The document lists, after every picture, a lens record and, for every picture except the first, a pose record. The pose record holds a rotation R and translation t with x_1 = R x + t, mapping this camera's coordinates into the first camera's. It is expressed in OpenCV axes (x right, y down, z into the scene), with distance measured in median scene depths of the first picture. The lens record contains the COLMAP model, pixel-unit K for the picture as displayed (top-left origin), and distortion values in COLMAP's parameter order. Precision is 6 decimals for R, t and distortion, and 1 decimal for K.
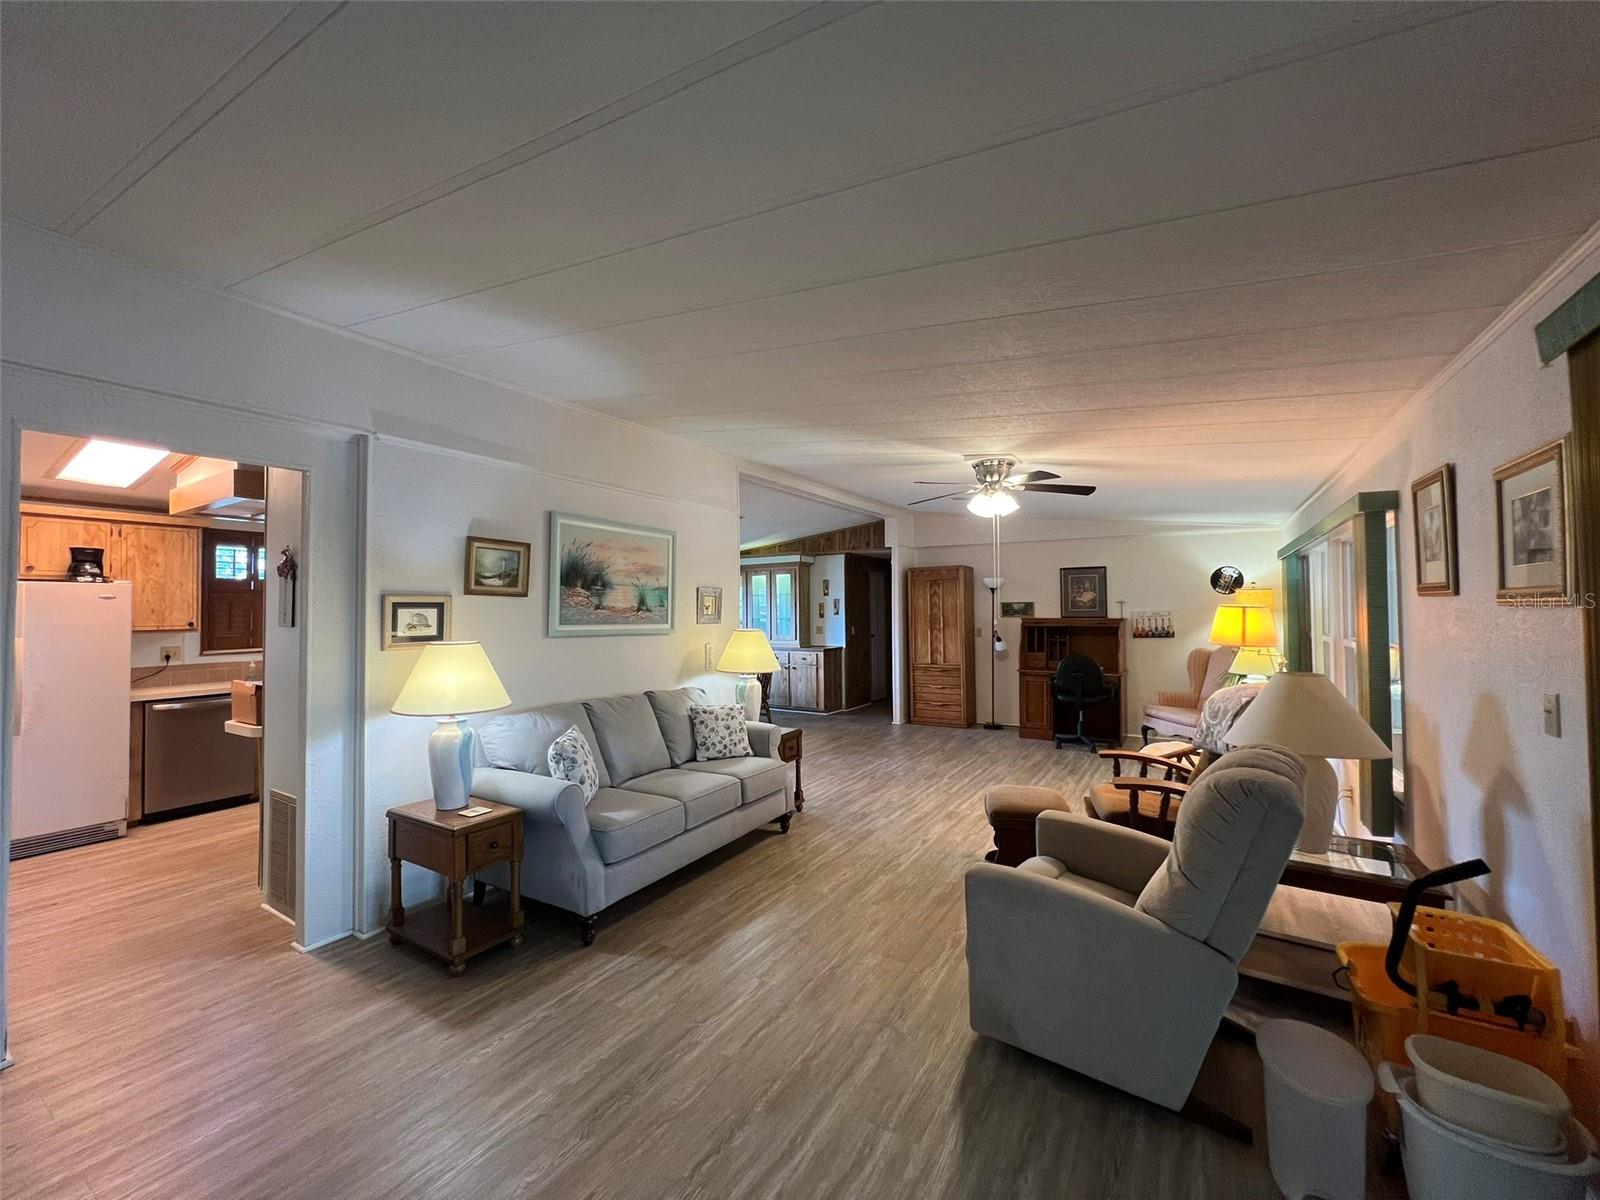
lens RADIAL K [[637.1, 0, 797.7], [0, 637.1, 597.1], [0, 0, 1]] dist [-0.002667, 0.000625]
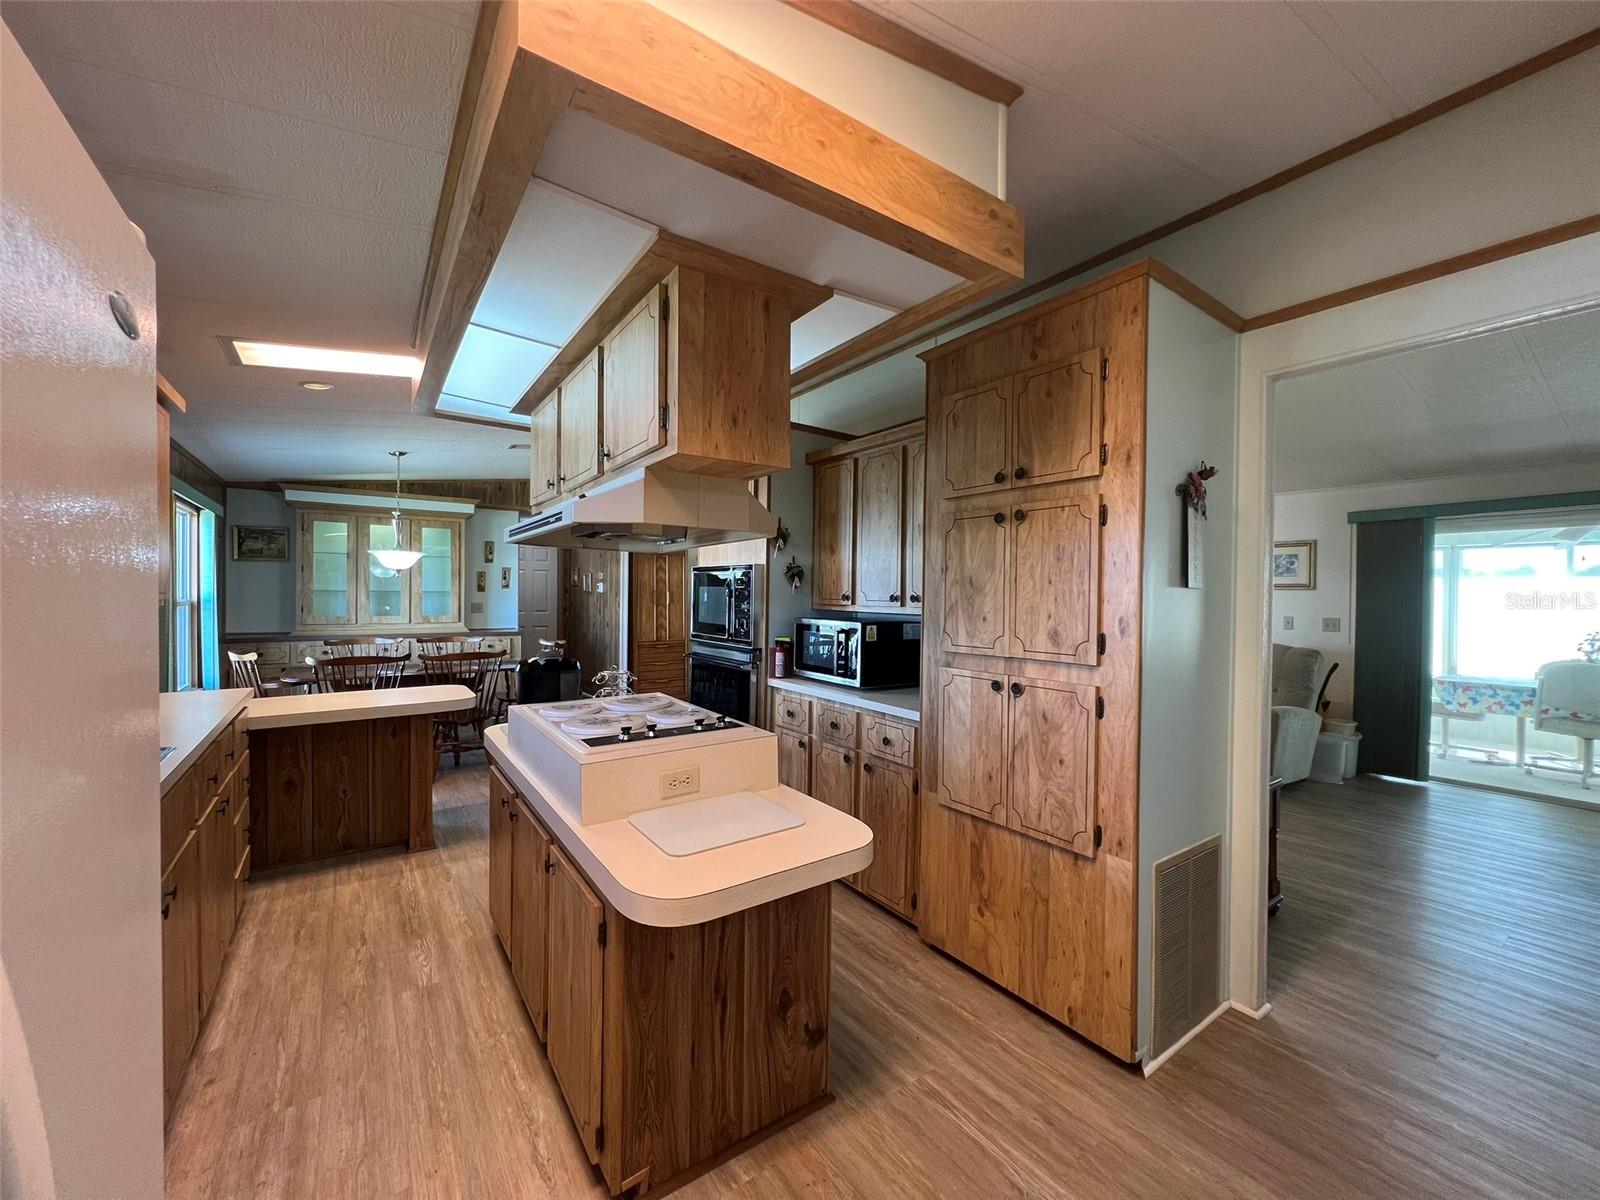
lens RADIAL K [[637.1, 0, 795.1], [0, 637.1, 596.1], [0, 0, 1]] dist [-0.002667, 0.000625]
pose [[0.394750, 0.010417, 0.918729, -0.753920], [-0.035586, 0.999359, 0.003960, 0.032764], [-0.918099, -0.034257, 0.394868, 0.543385]]
